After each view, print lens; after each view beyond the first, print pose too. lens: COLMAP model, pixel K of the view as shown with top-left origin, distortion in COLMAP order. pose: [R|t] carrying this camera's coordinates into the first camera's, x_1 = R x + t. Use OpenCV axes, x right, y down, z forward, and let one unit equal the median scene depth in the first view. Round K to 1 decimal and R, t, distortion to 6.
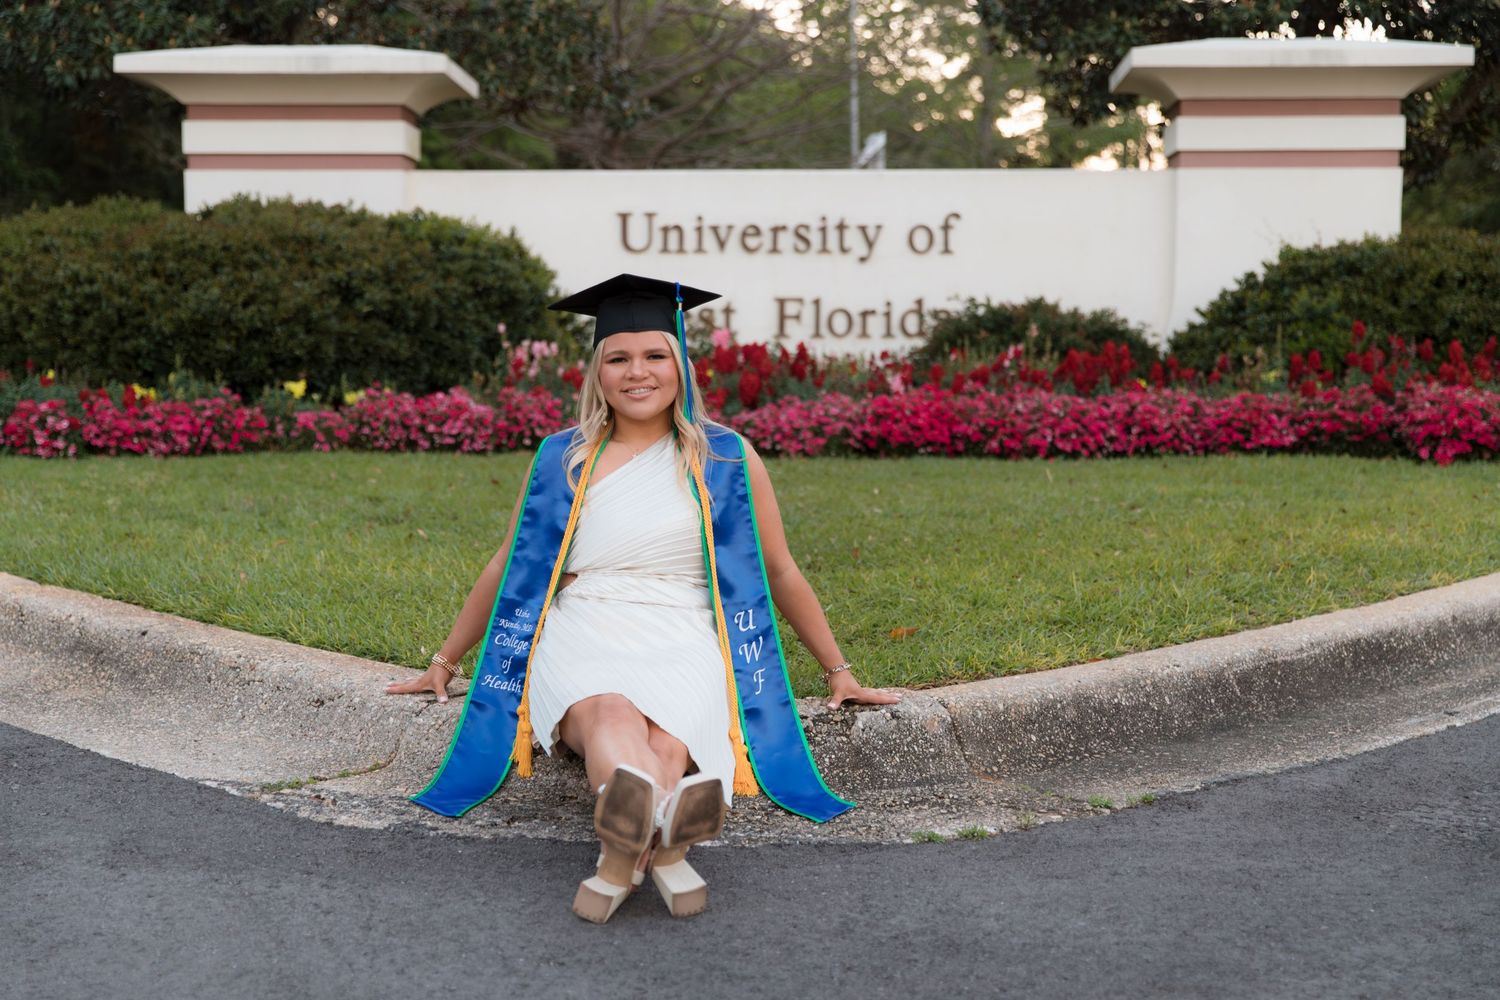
lens RADIAL K [[2163.5, 0, 745.8], [0, 2163.5, 501.1], [0, 0, 1]] dist [0.036790, -0.105824]
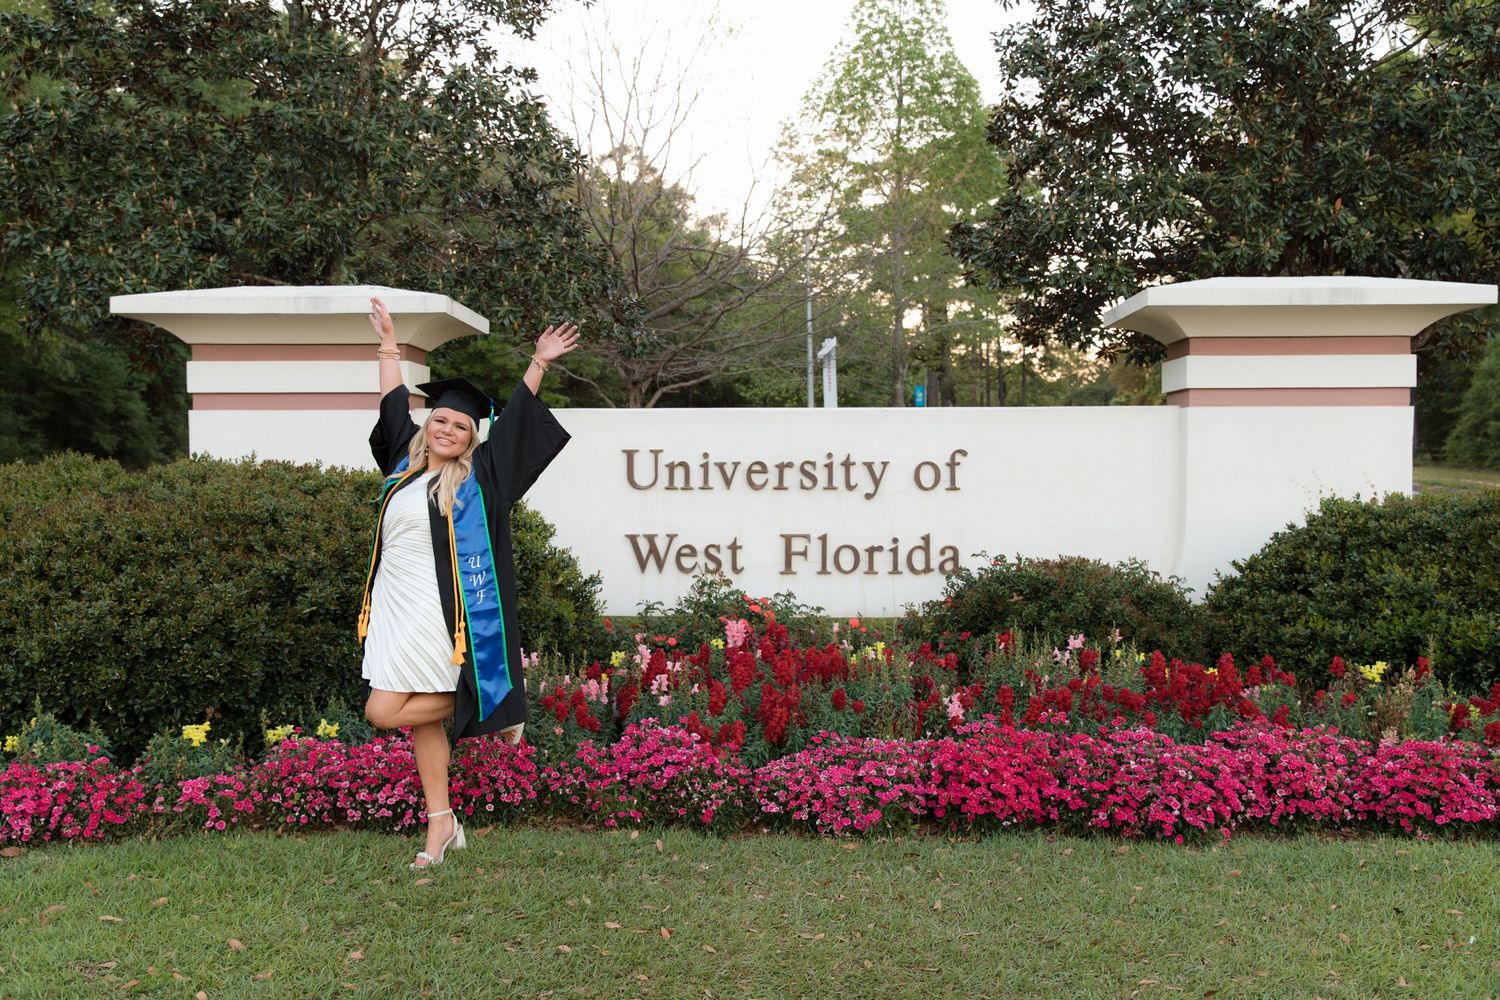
lens RADIAL K [[1371.4, 0, 750.5], [0, 1371.4, 505.5], [0, 0, 1]] dist [0.003009, 0.008690]
pose [[0.999828, -0.005501, 0.017727, -0.012301], [0.006133, 0.999340, -0.035799, -0.087646], [-0.017519, 0.035901, 0.999202, 0.380340]]
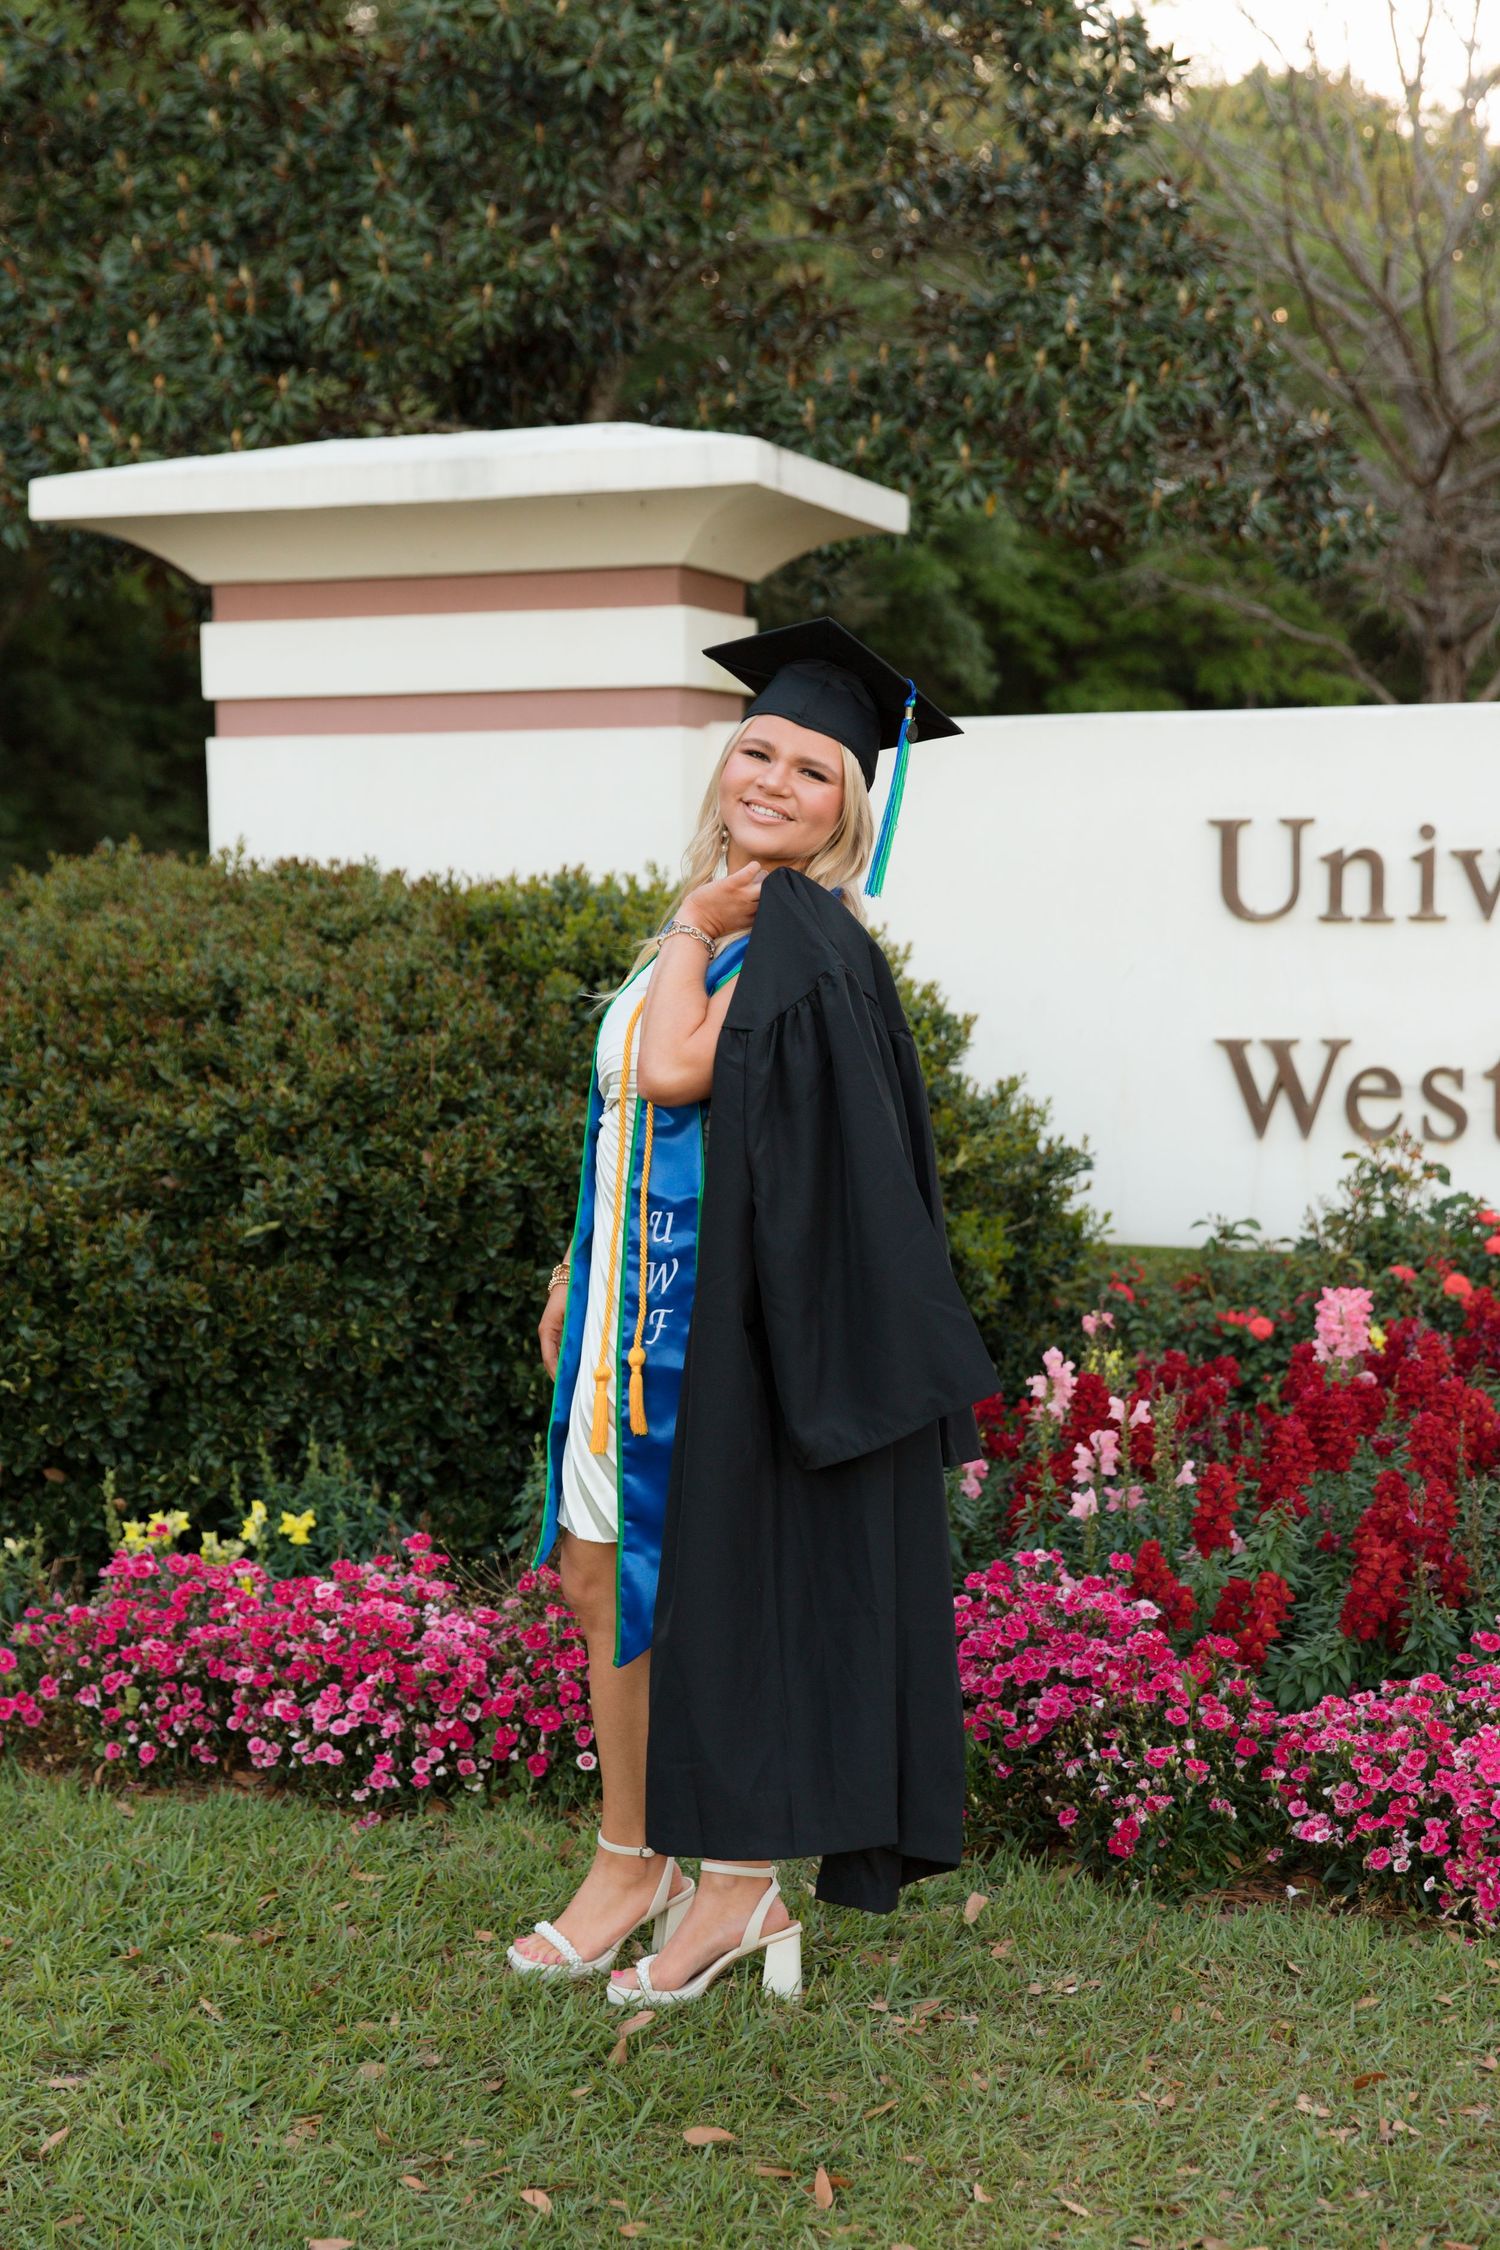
lens RADIAL K [[3251.5, 0, 720.1], [0, 3251.5, 1112.3], [0, 0, 1]] dist [0.009125, -0.038641]
pose [[0.949256, 0.011120, -0.314309, 0.042012], [-0.006476, 0.999854, 0.015817, -0.092953], [0.314439, -0.012979, 0.949189, 0.437025]]
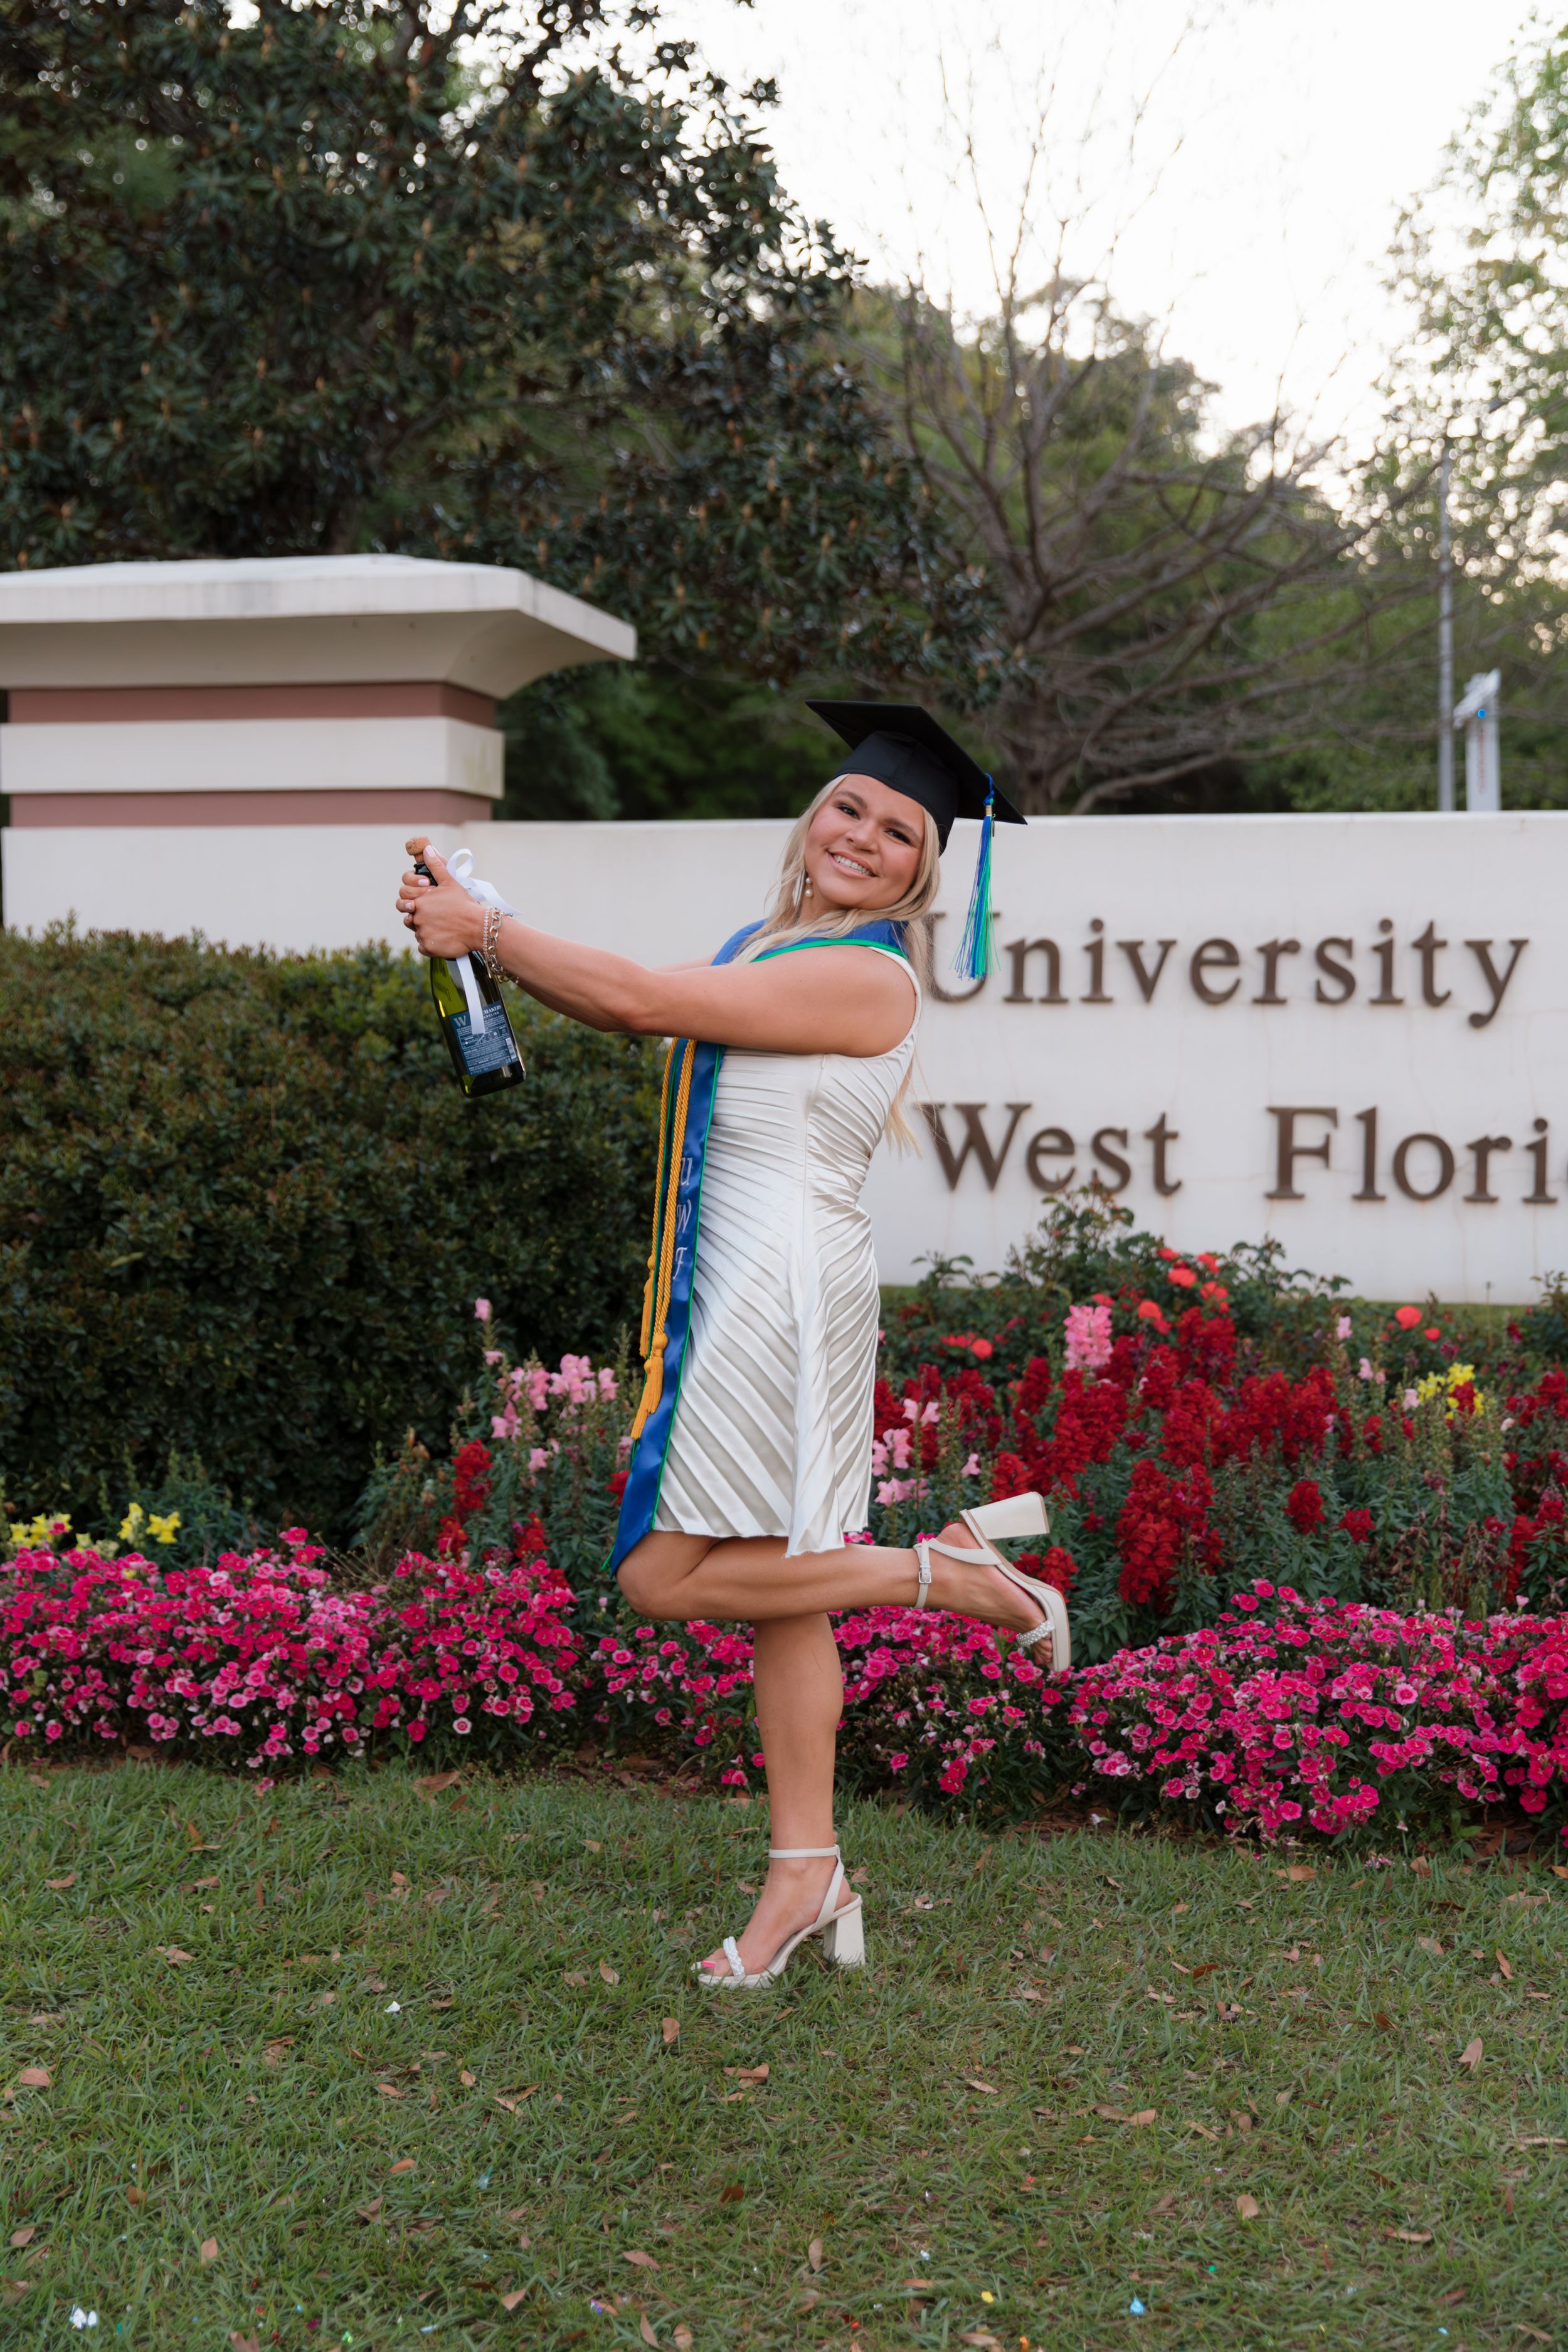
lens RADIAL K [[2889.0, 0, 759.6], [0, 2889.0, 1117.8], [0, 0, 1]] dist [0.006072, 0.004947]
pose [[0.983782, 0.007420, -0.179217, 0.017313], [-0.009497, 0.999897, -0.010736, -0.087605], [0.179119, 0.012264, 0.983751, 0.427236]]
